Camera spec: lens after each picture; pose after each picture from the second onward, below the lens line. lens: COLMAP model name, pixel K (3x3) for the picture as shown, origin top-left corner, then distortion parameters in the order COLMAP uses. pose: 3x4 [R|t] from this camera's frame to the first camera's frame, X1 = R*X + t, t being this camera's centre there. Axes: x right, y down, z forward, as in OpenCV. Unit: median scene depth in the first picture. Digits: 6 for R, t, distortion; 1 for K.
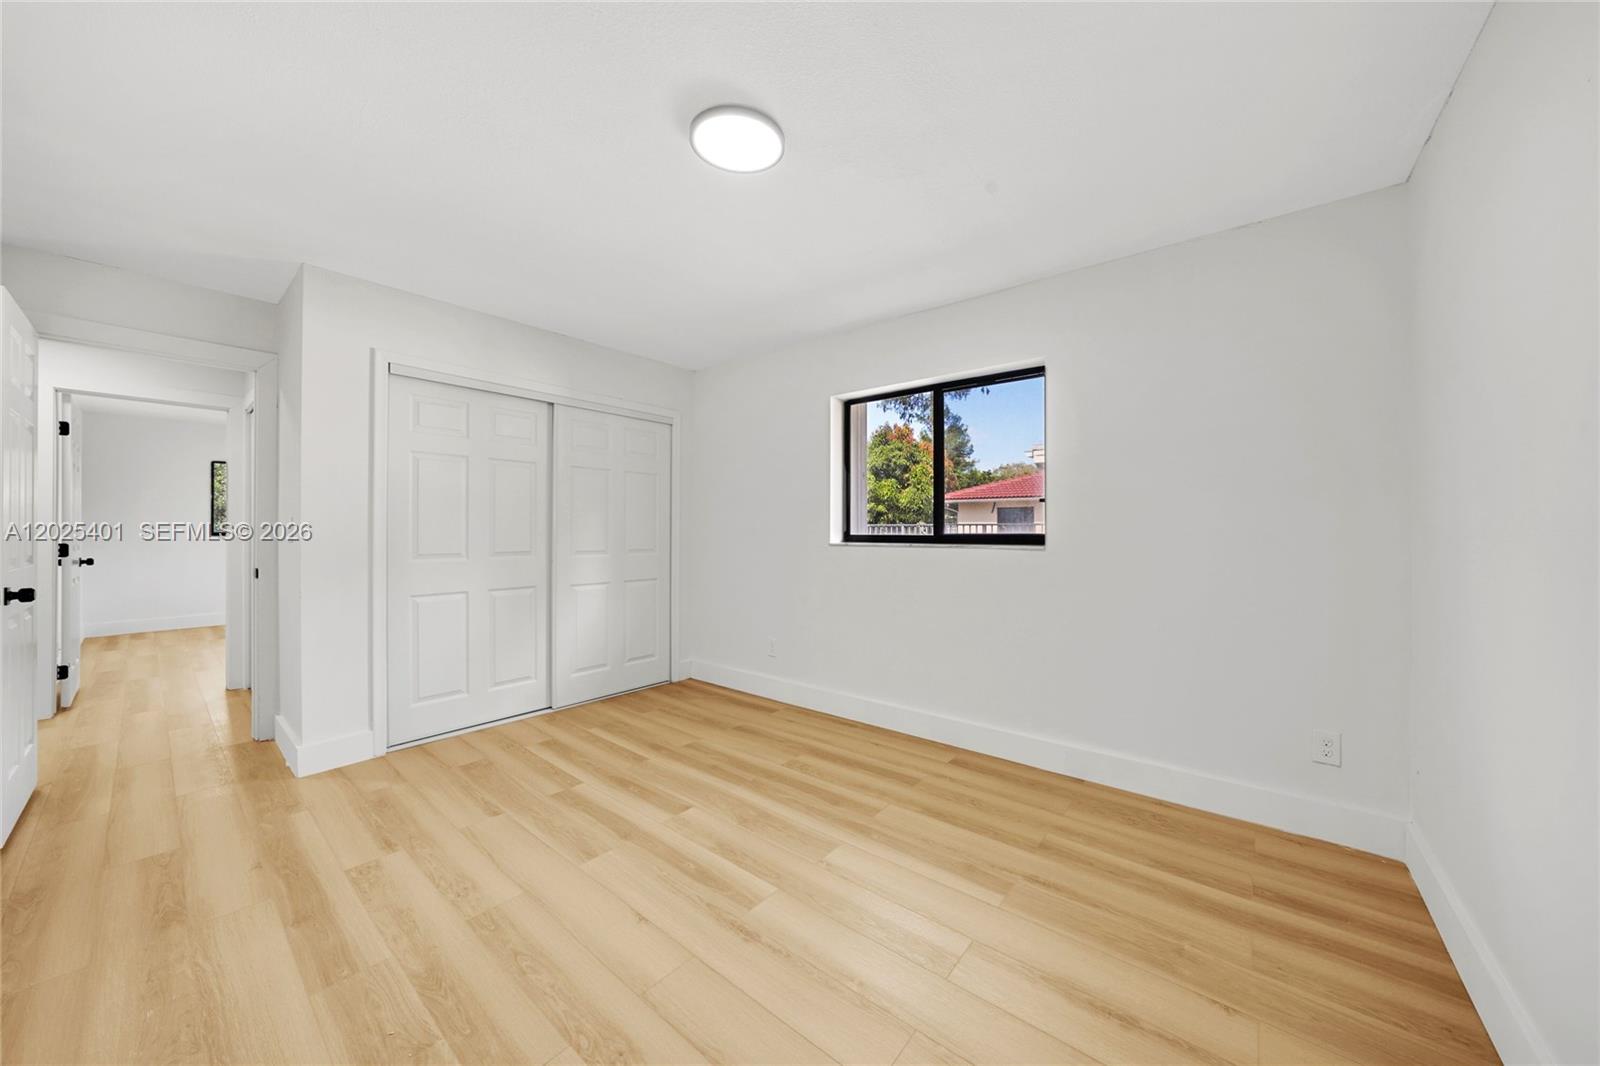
lens RADIAL K [[557.1, 0, 800.1], [0, 557.1, 531.1], [0, 0, 1]] dist [-0.007583, 0.000812]
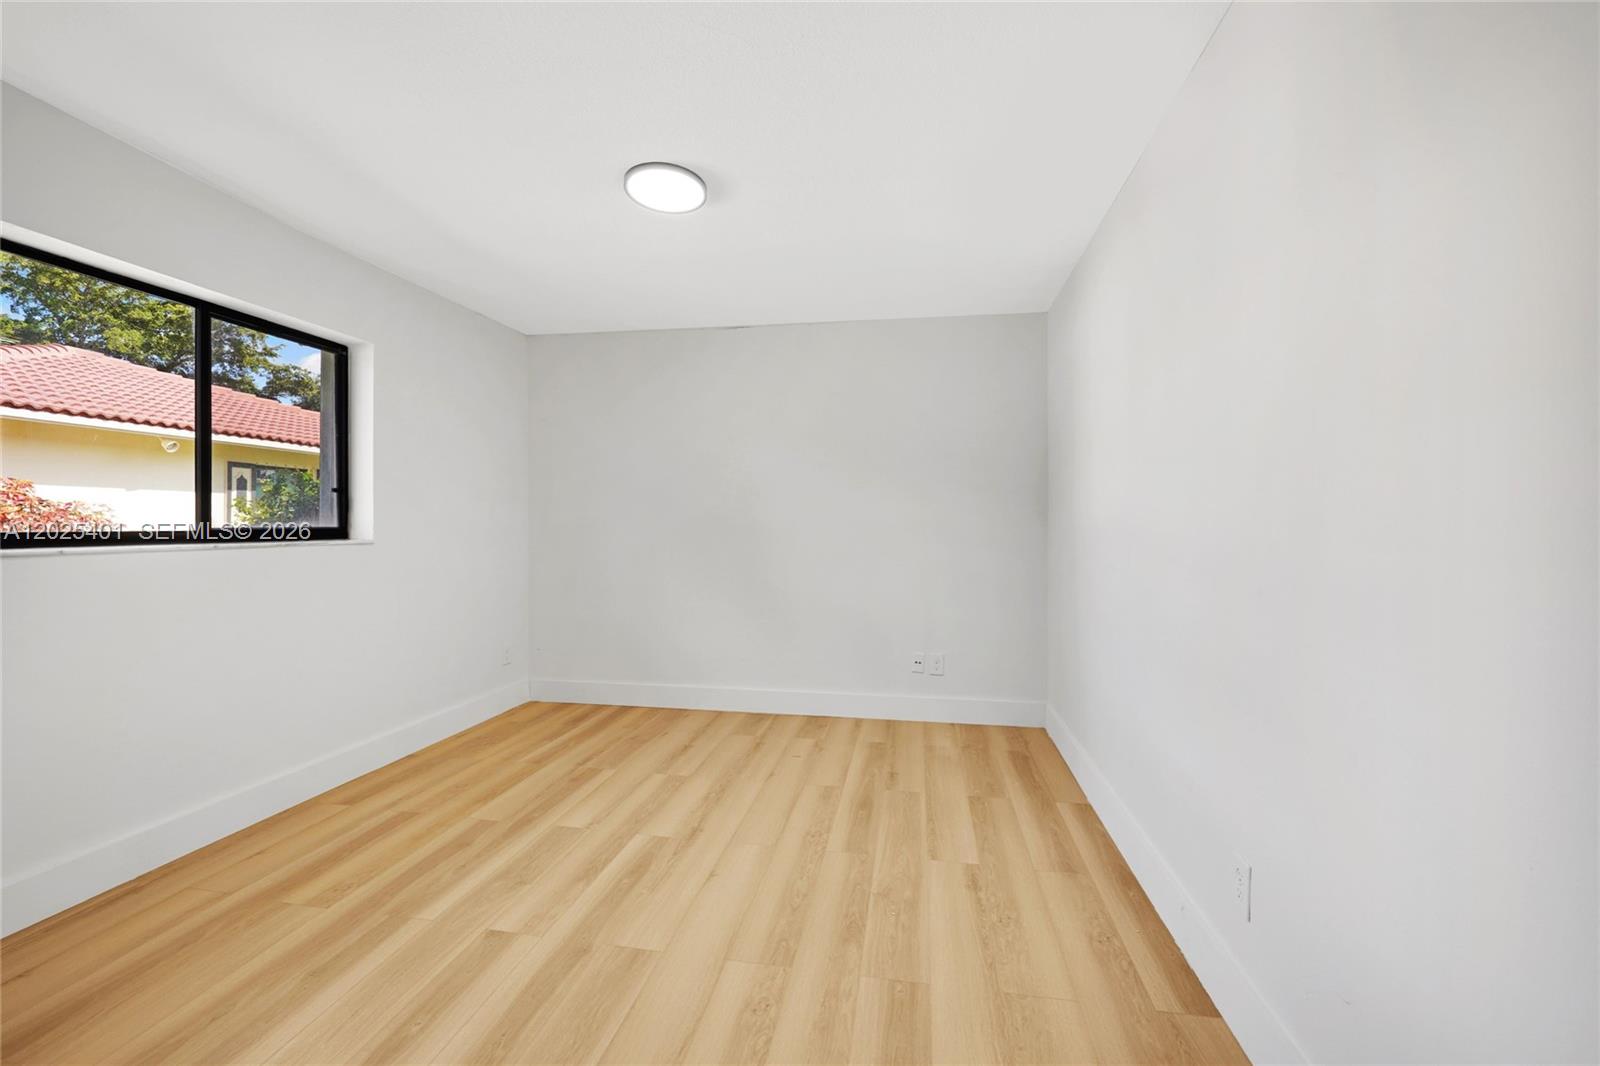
lens RADIAL K [[631.5, 0, 813.2], [0, 631.5, 529.1], [0, 0, 1]] dist [-0.010539, 0.003262]
pose [[-0.504034, -0.000284, 0.863684, -1.224225], [0.000581, 1.000000, 0.000668, 0.010058], [-0.863683, 0.000839, -0.504034, 1.217110]]
